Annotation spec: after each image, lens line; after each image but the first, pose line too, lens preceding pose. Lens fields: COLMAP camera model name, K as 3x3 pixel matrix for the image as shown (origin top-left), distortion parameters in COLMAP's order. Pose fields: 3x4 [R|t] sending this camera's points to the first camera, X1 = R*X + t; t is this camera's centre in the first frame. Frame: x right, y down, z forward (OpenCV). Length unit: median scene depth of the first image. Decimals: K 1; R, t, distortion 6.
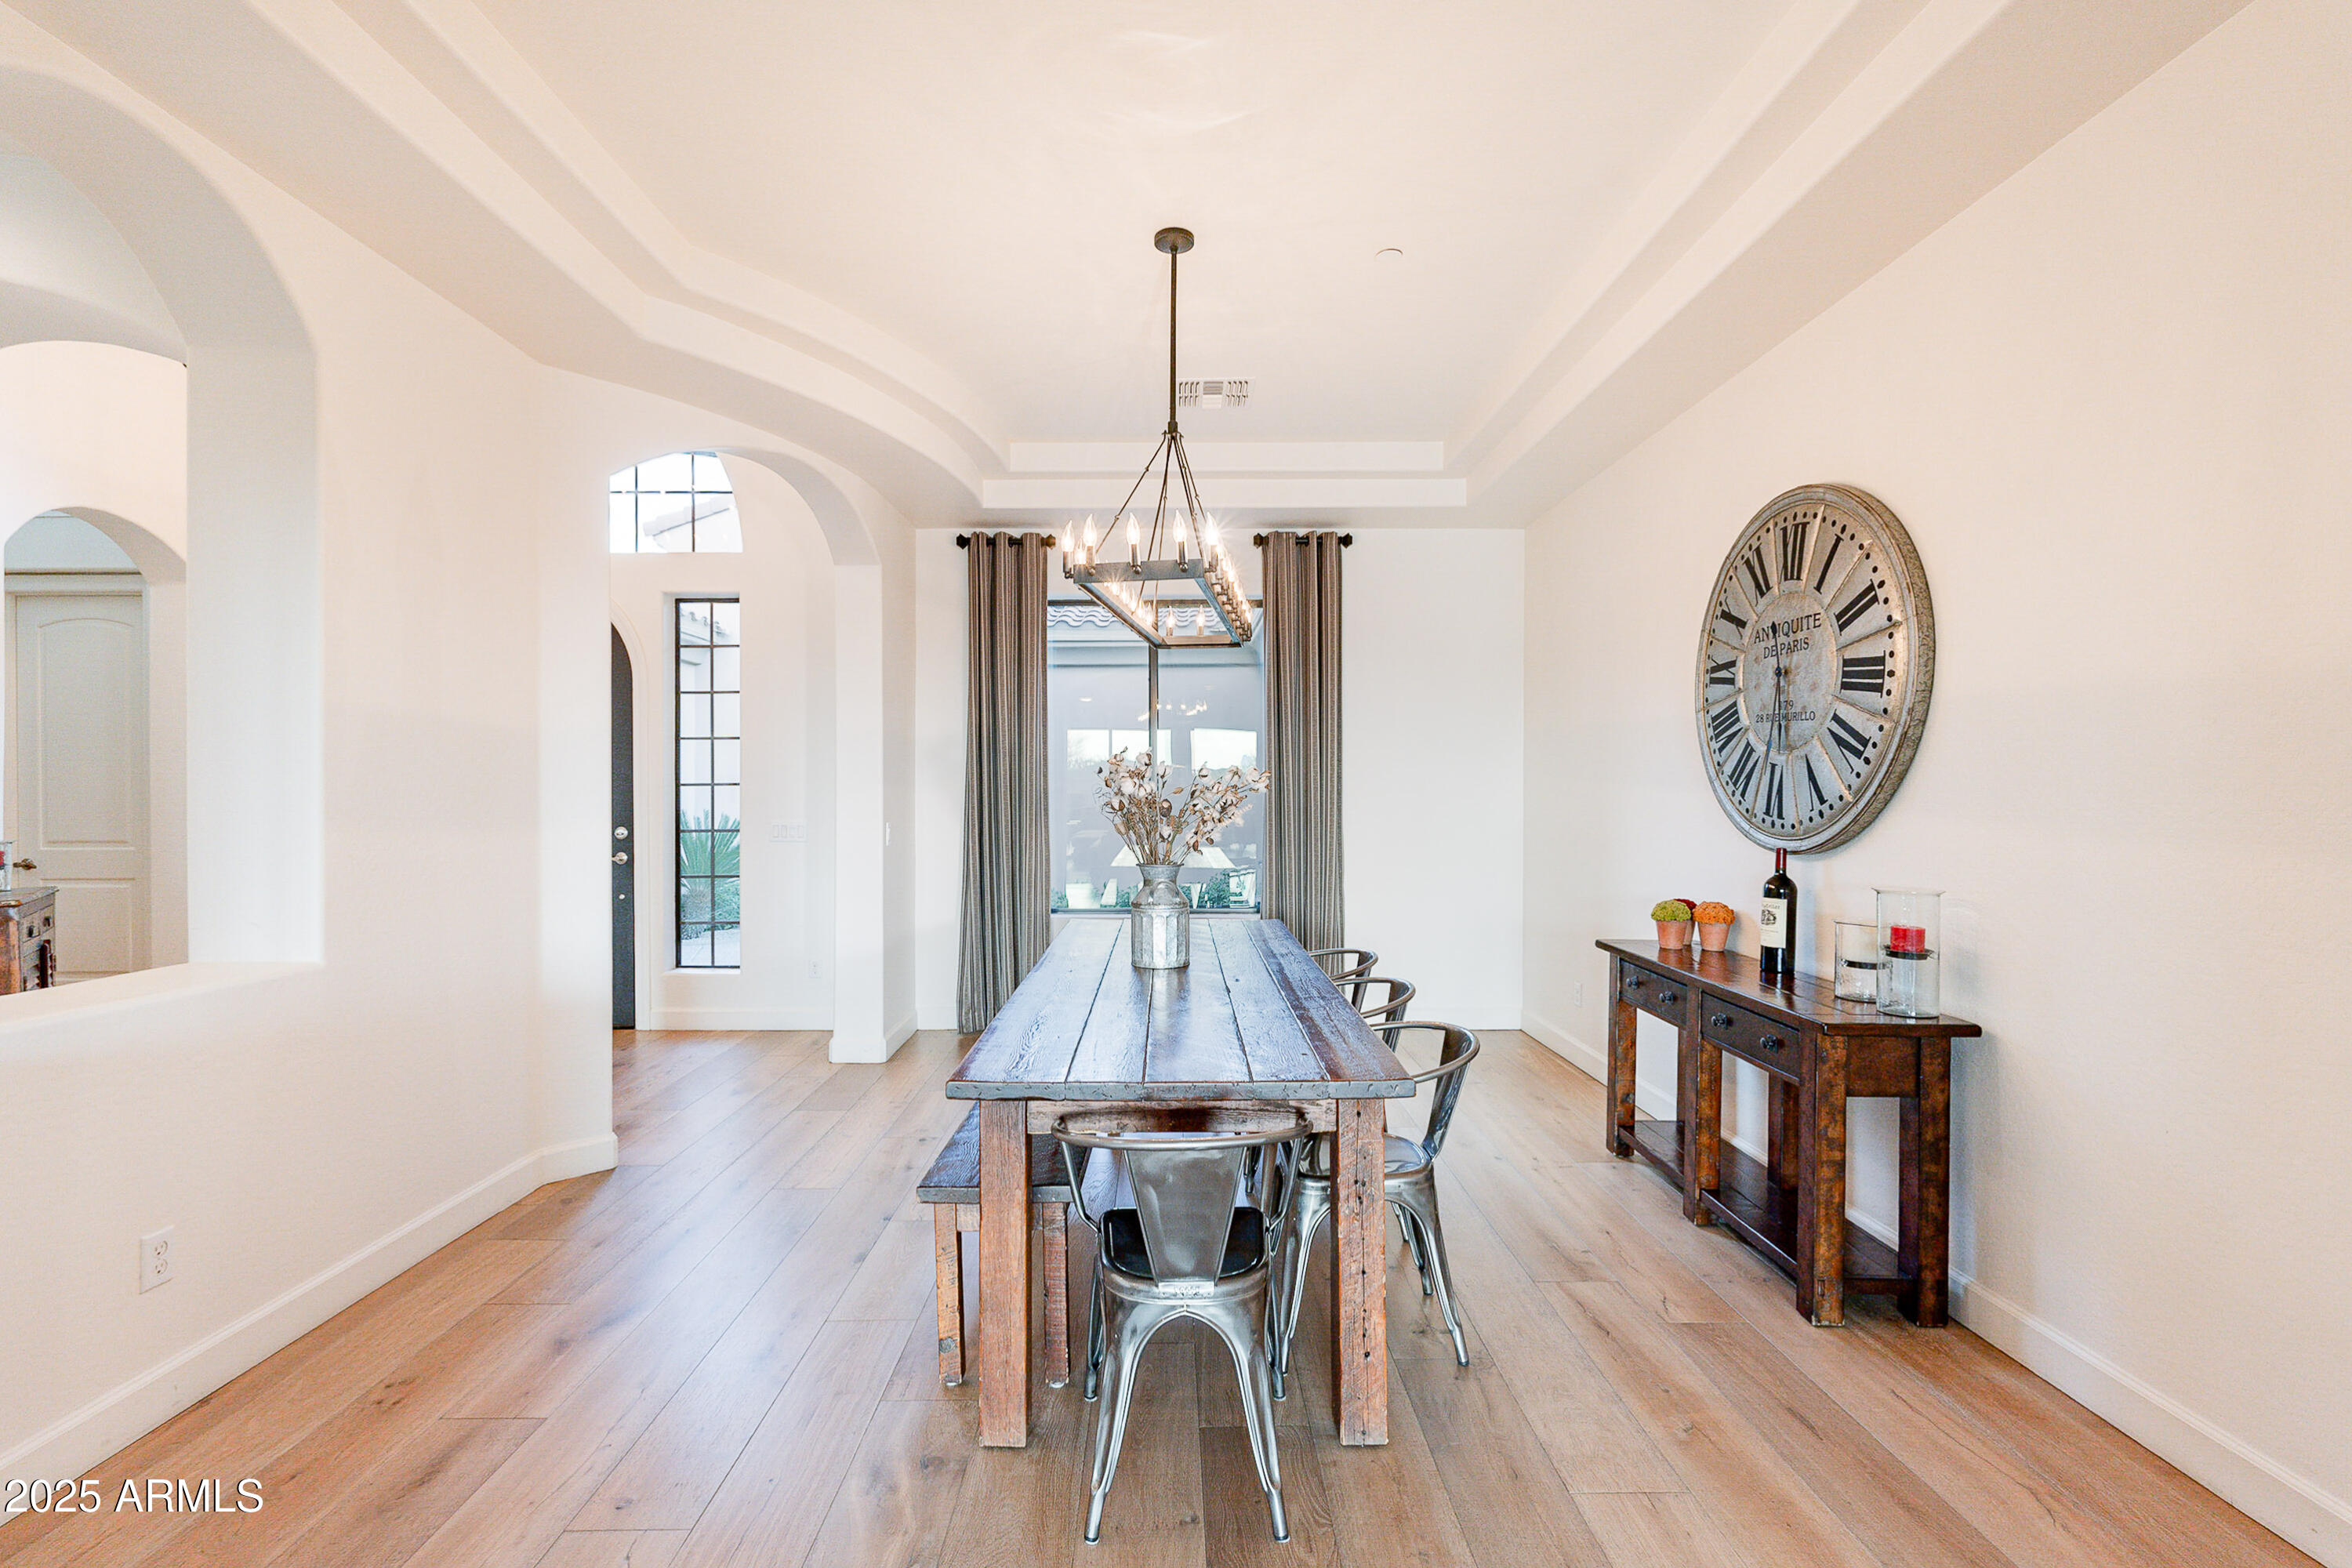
lens RADIAL K [[1075.7, 0, 1180.4], [0, 1075.7, 790.0], [0, 0, 1]] dist [-0.001107, -0.000040]
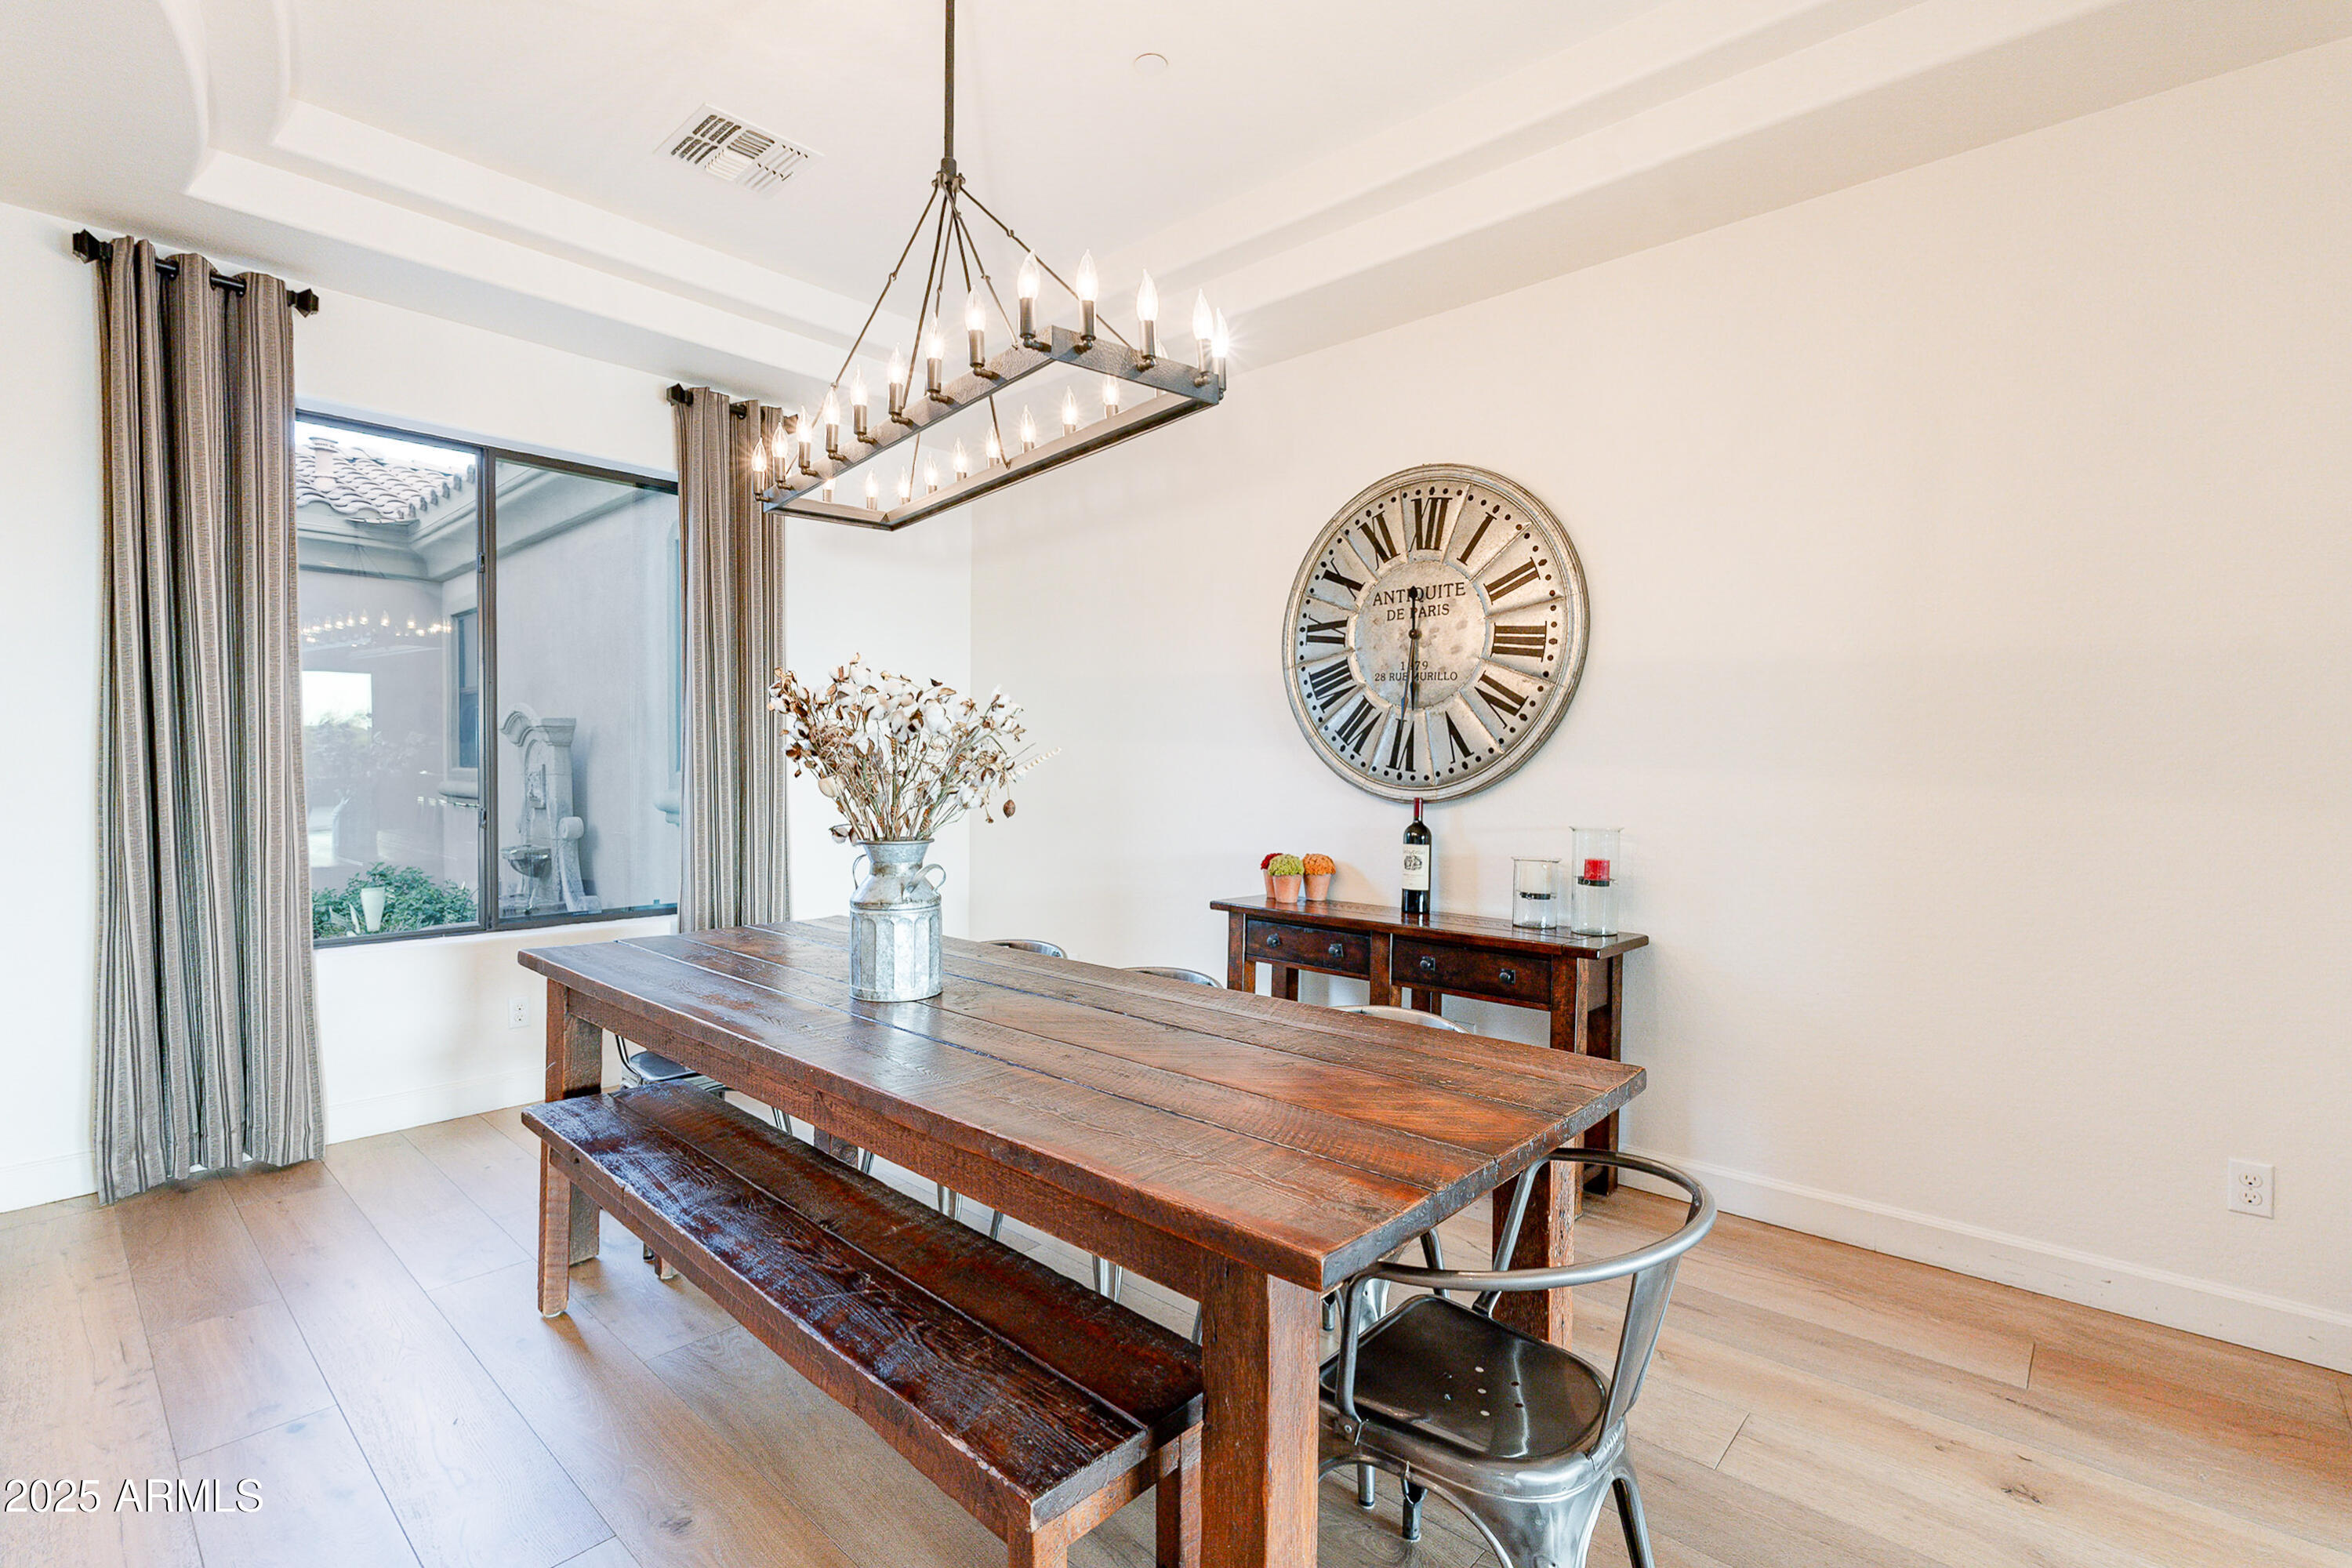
lens RADIAL K [[1075.7, 0, 1178.8], [0, 1075.7, 792.3], [0, 0, 1]] dist [-0.001107, -0.000040]
pose [[0.672427, -0.016909, 0.739970, -0.401484], [-0.003526, 0.999654, 0.026047, 0.021187], [-0.740155, -0.020124, 0.672135, 0.452953]]
